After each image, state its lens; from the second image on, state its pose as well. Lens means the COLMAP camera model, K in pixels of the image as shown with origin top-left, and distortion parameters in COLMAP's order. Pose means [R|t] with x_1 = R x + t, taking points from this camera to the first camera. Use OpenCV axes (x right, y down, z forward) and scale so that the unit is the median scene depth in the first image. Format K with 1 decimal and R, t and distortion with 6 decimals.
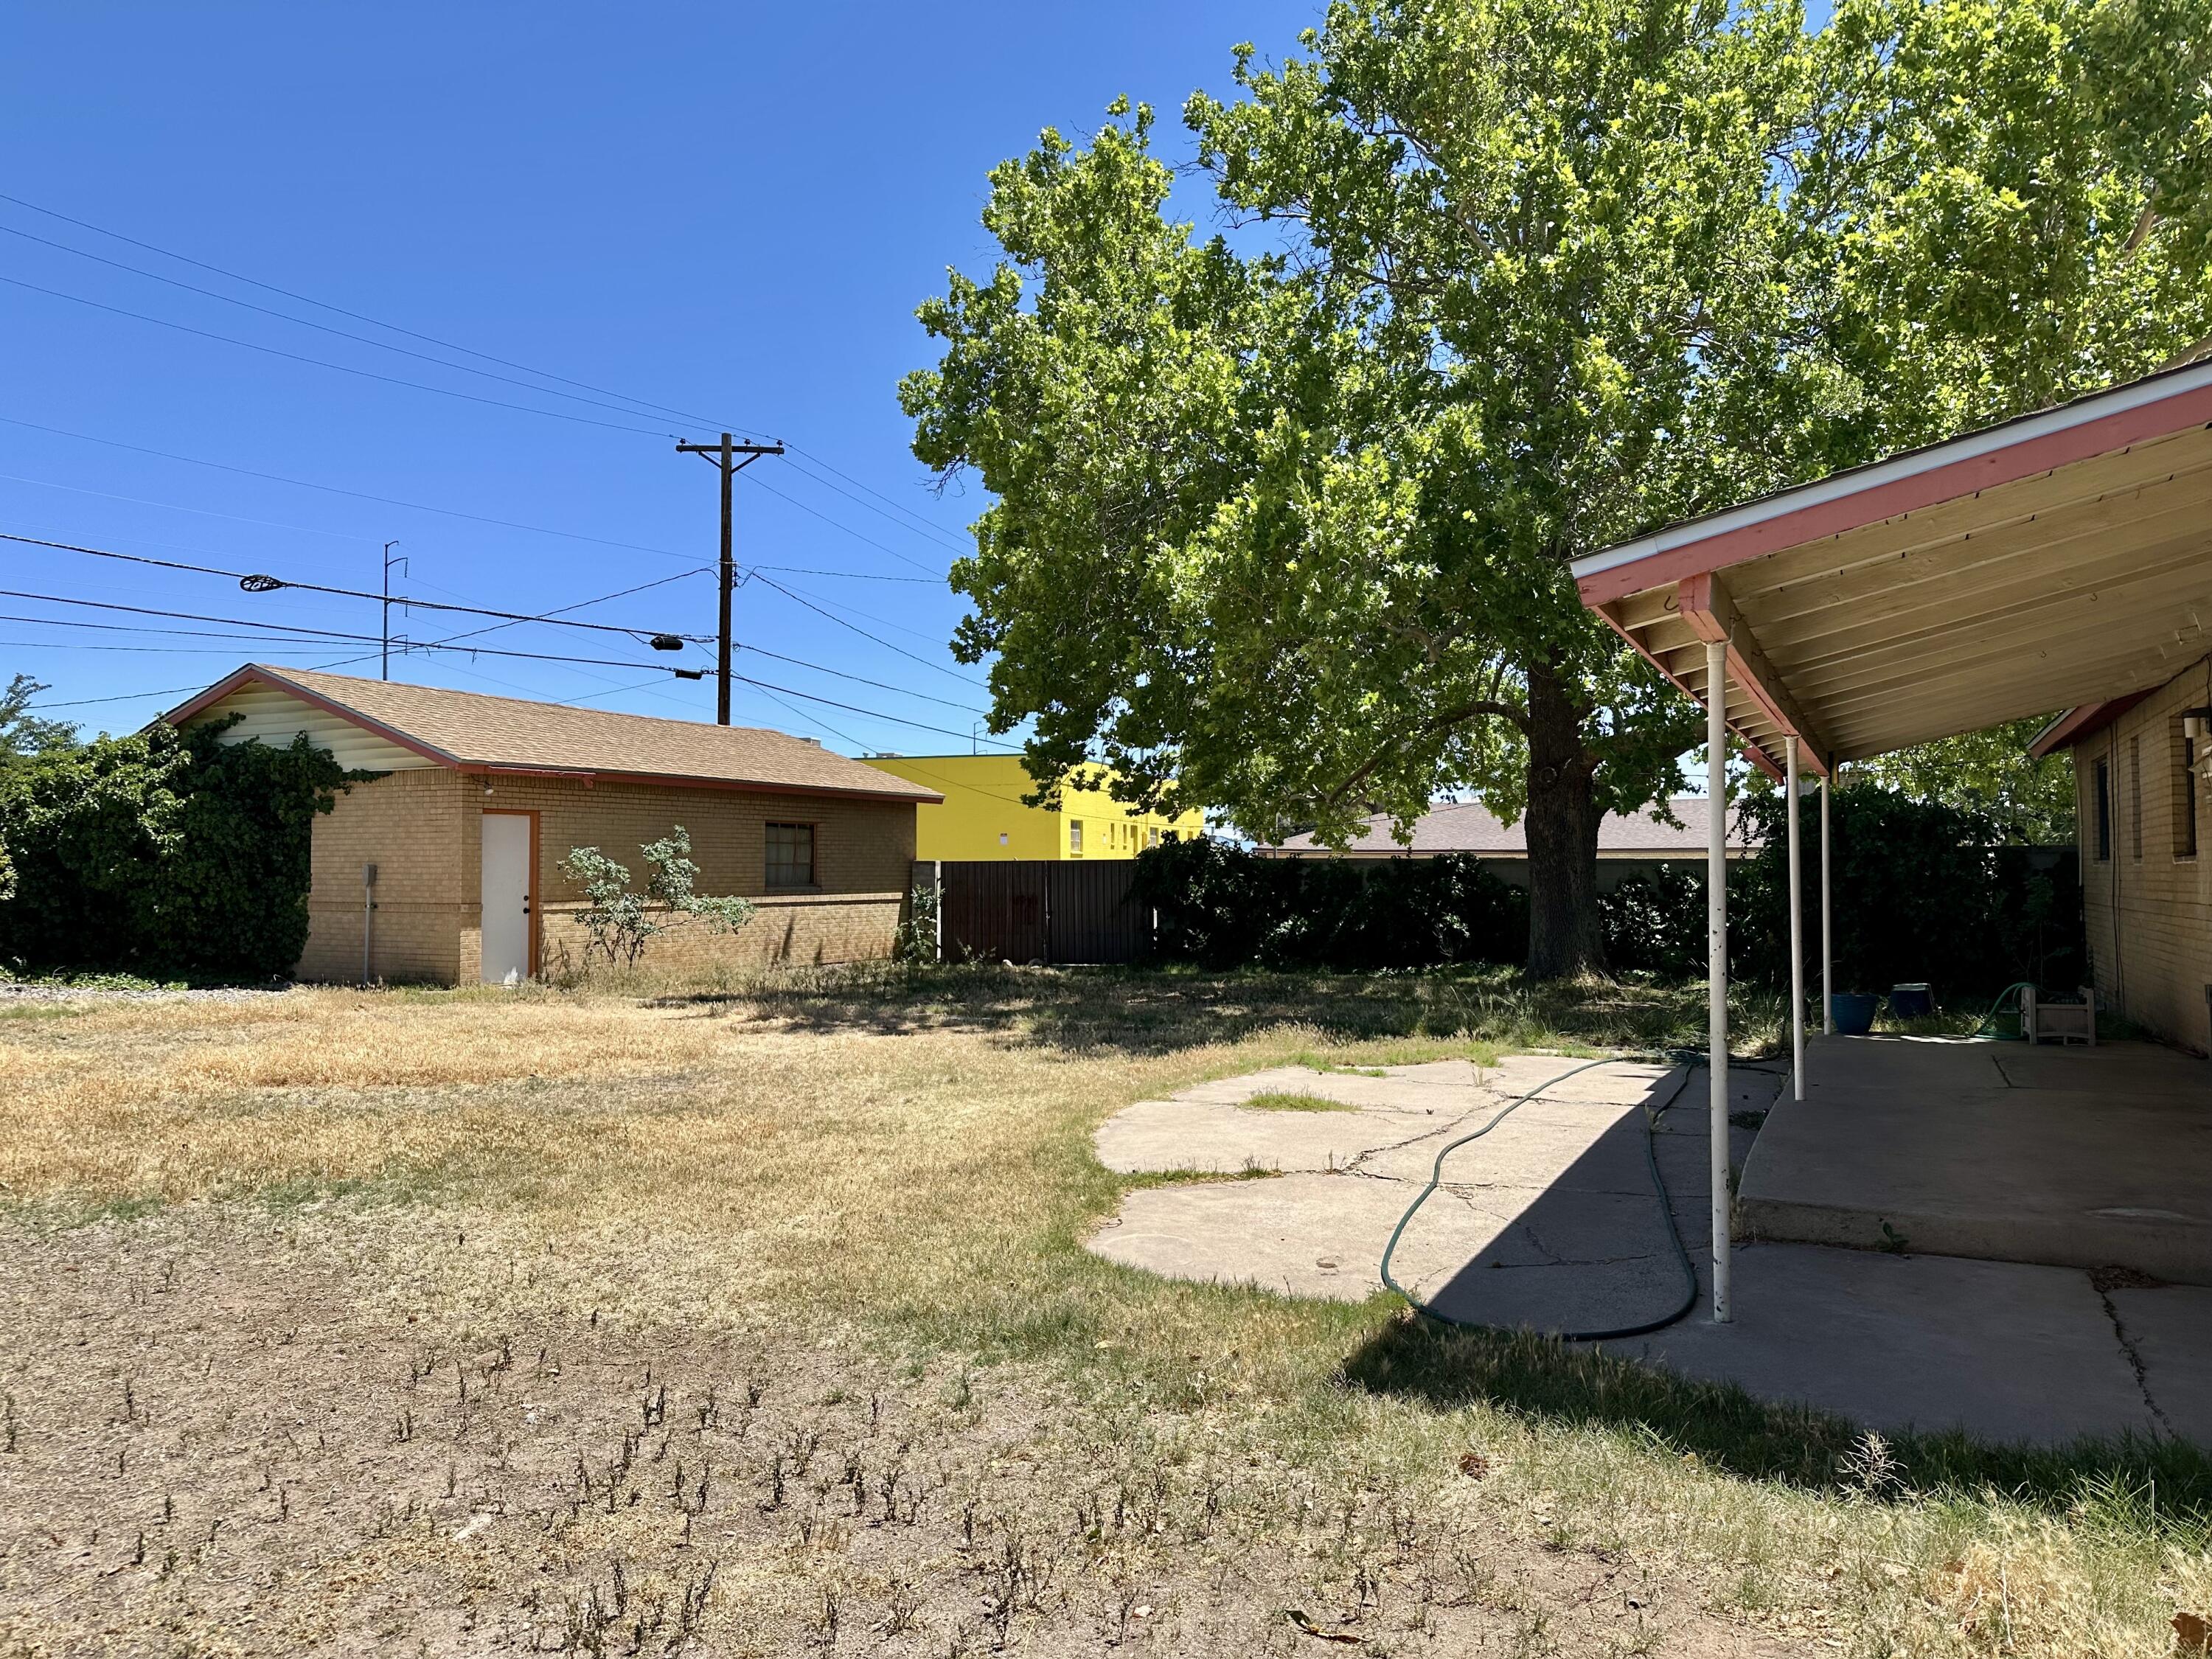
lens RADIAL K [[1571.6, 0, 1106.0], [0, 1571.6, 829.5], [0, 0, 1]] dist [0.006906, 0.001471]
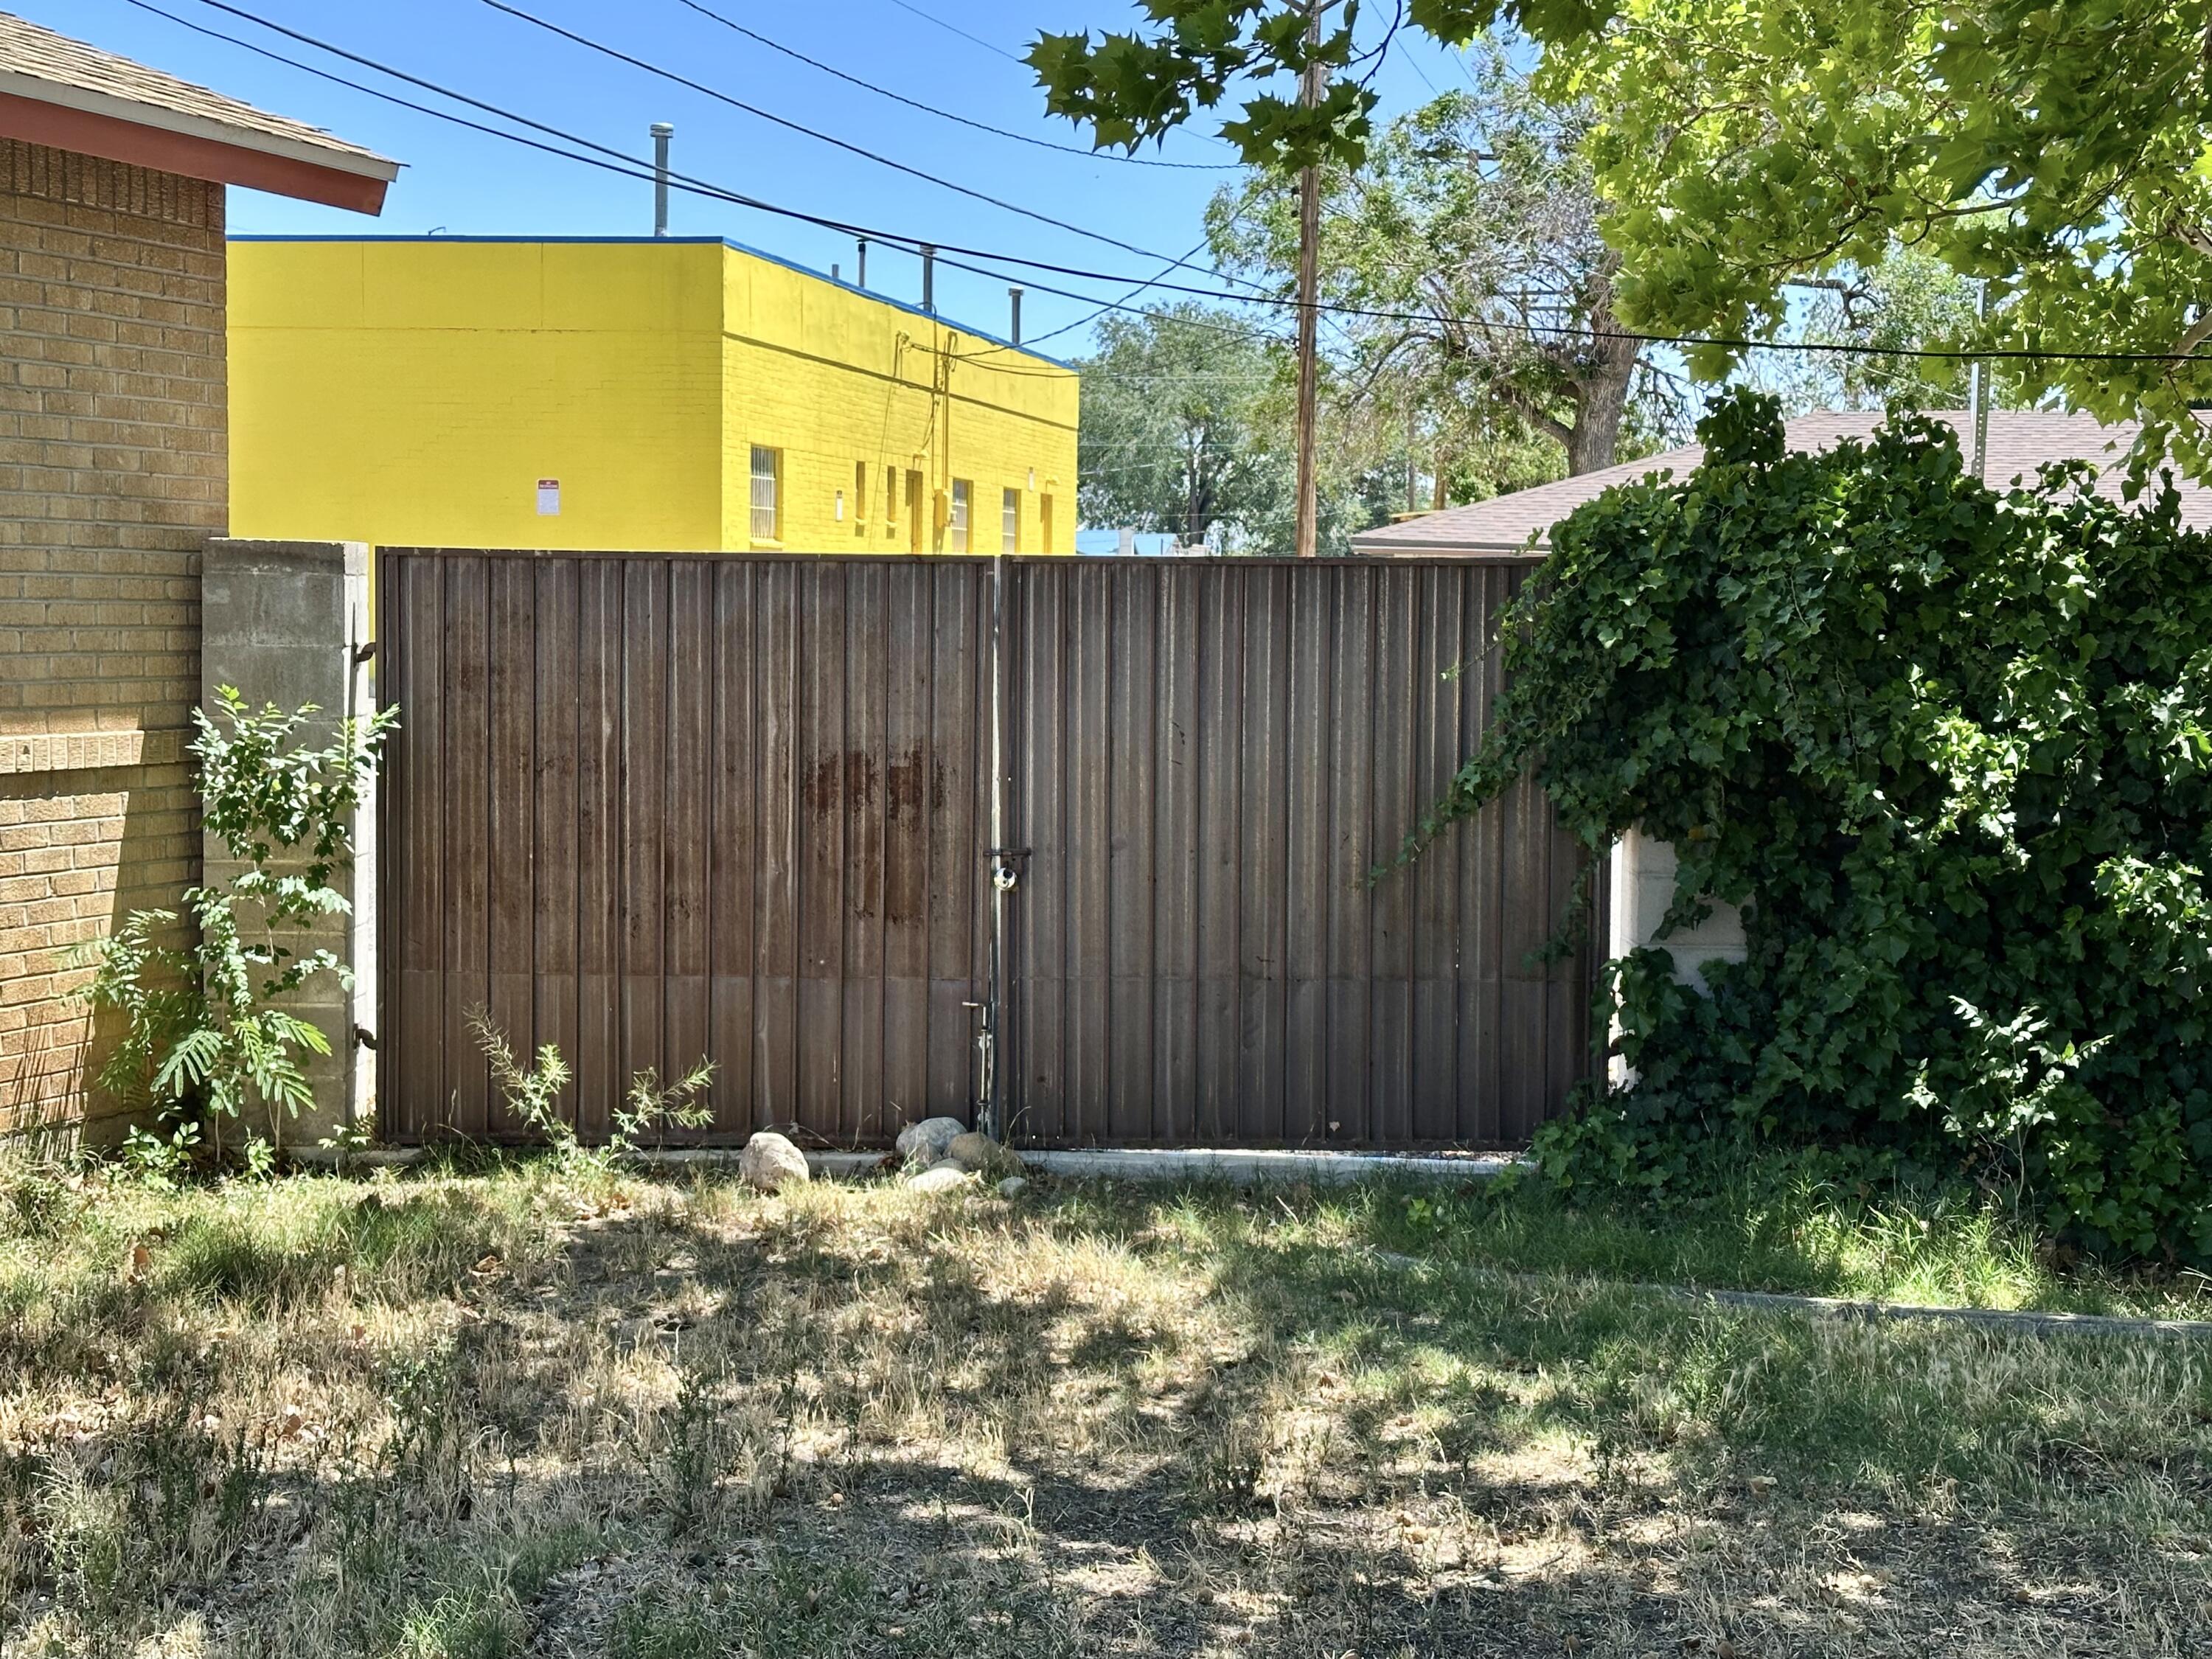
lens RADIAL K [[3291.3, 0, 1106.0], [0, 3291.3, 829.5], [0, 0, 1]] dist [-0.003555, 0.005026]
pose [[0.992374, 0.010155, 0.122843, -0.070877], [-0.021957, 0.995224, 0.095111, 0.015450], [-0.121291, -0.097083, 0.987858, 0.643361]]
